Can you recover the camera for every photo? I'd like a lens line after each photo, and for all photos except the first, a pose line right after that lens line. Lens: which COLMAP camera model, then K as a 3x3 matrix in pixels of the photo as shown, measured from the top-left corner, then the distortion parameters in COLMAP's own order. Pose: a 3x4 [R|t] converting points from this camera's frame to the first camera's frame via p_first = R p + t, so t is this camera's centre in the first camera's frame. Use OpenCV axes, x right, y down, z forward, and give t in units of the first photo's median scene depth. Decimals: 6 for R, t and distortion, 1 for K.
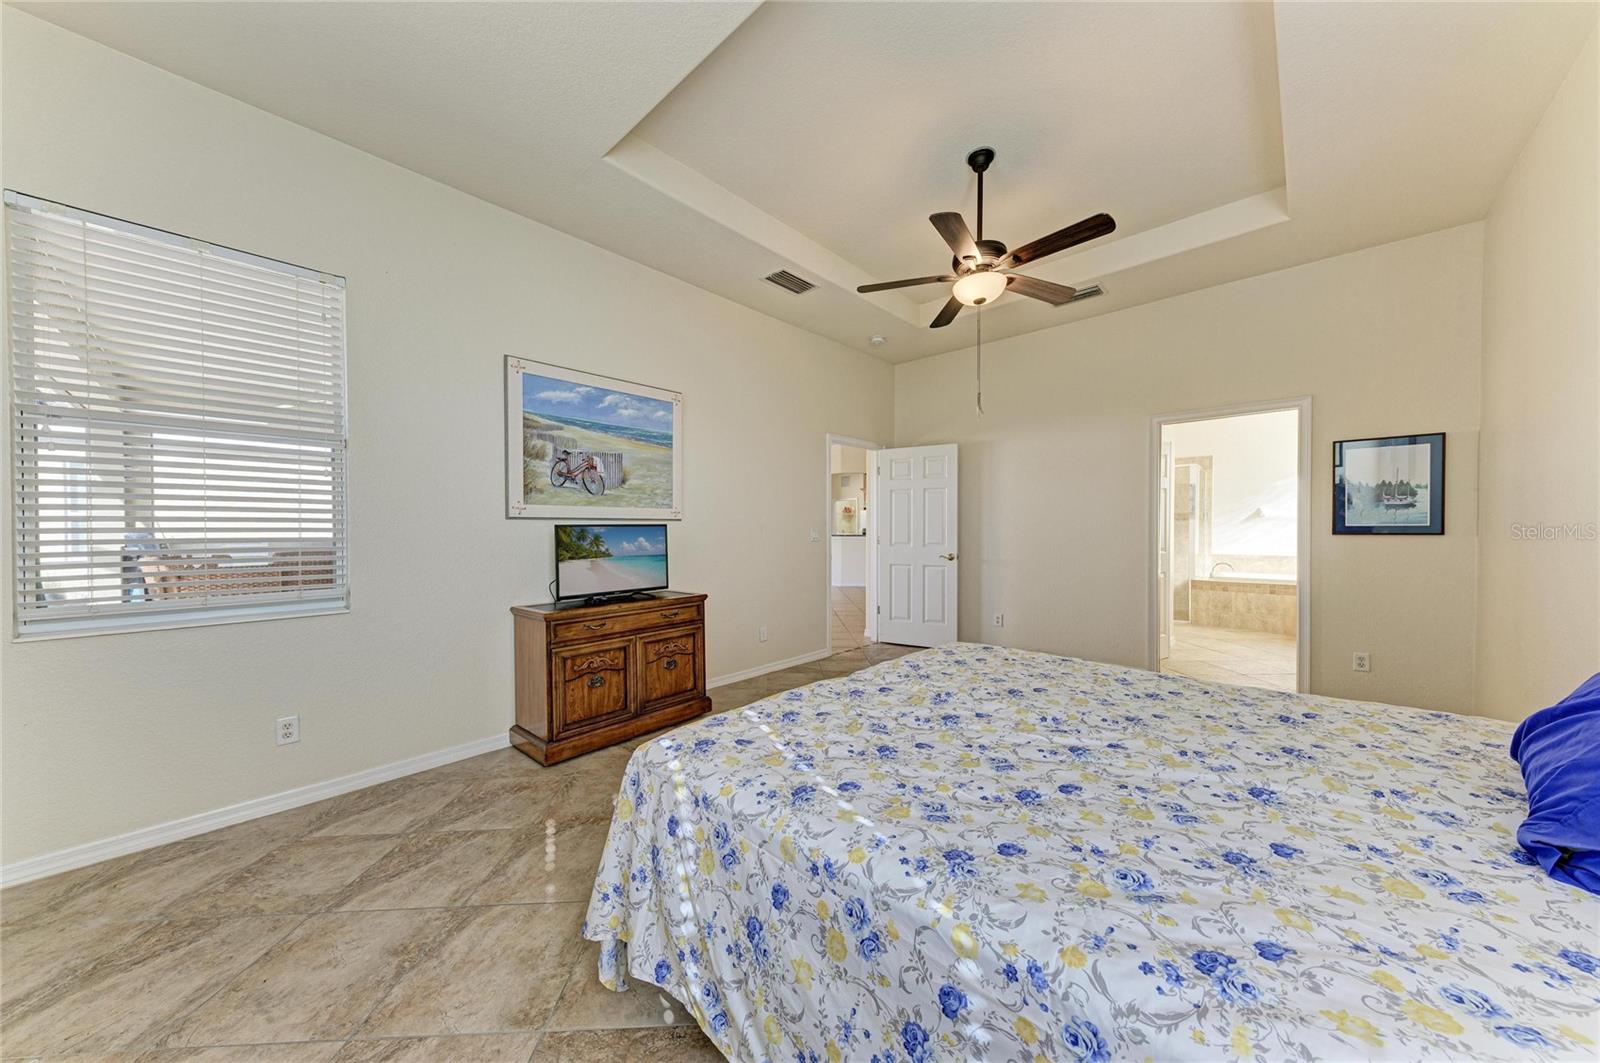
lens RADIAL K [[545.2, 0, 802.2], [0, 545.2, 530.5], [0, 0, 1]] dist [0.013286, 0.000000]
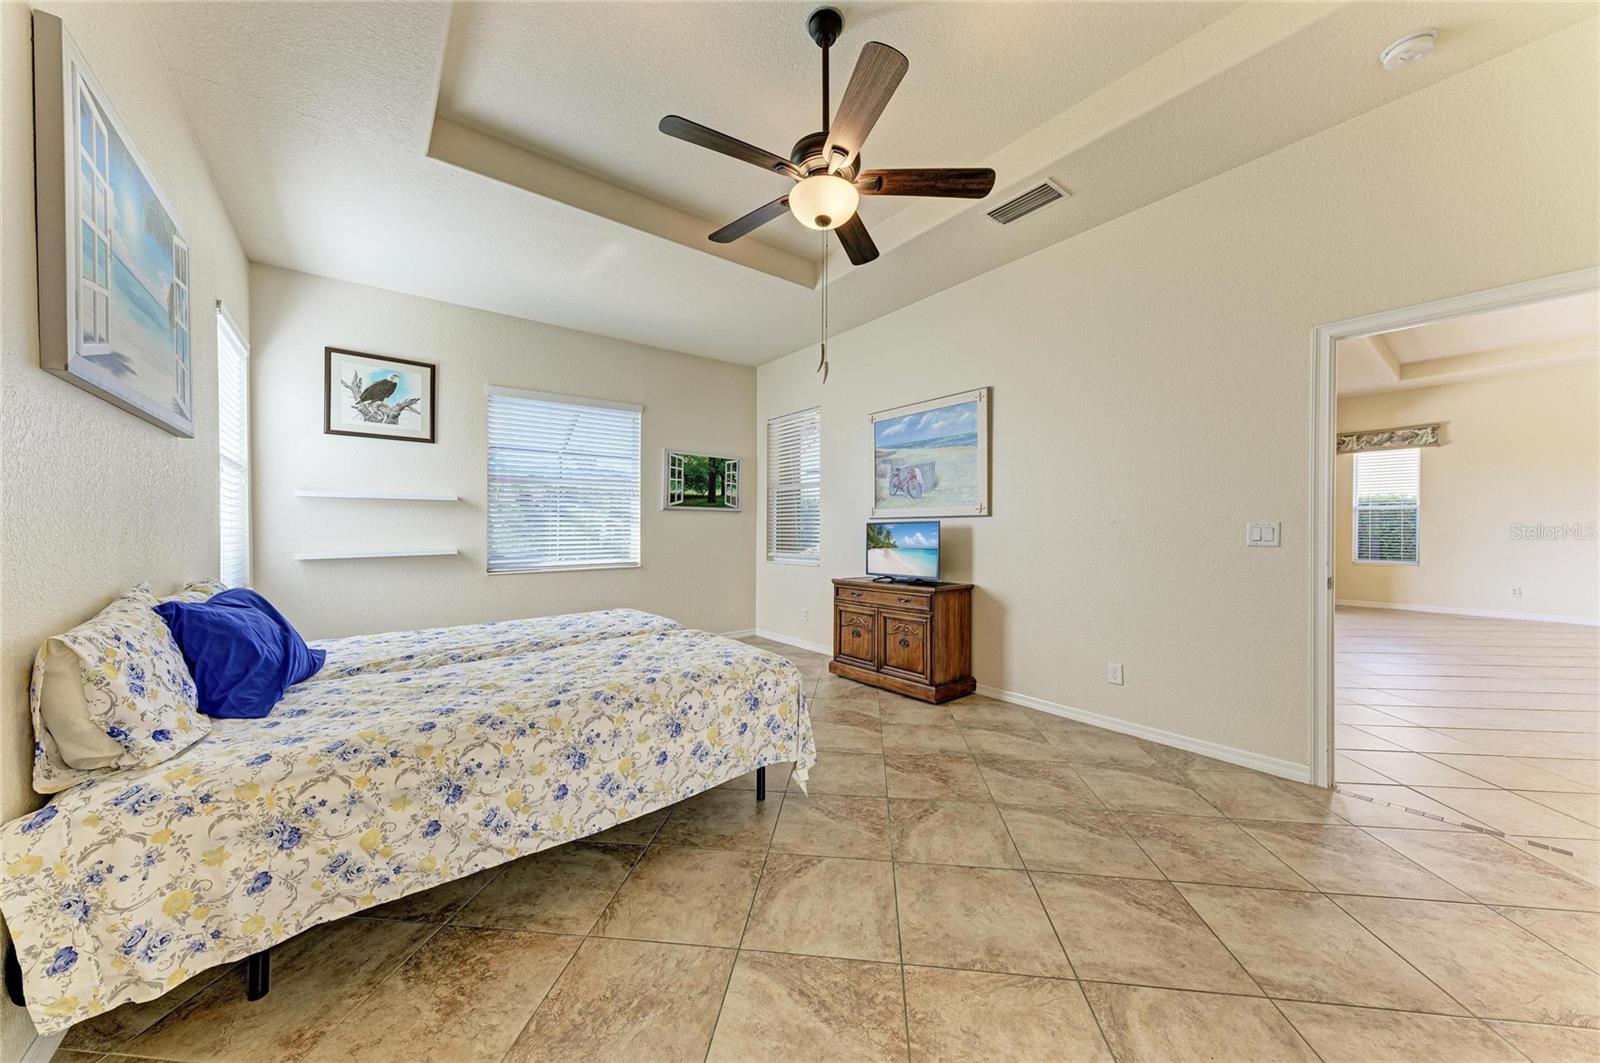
lens RADIAL K [[545.2, 0, 802.2], [0, 545.2, 530.5], [0, 0, 1]] dist [0.013286, 0.000000]
pose [[-0.149484, 0.015011, -0.988650, 0.957310], [0.009669, 0.999859, 0.013719, -0.012405], [0.988717, -0.007508, -0.149608, 0.979213]]
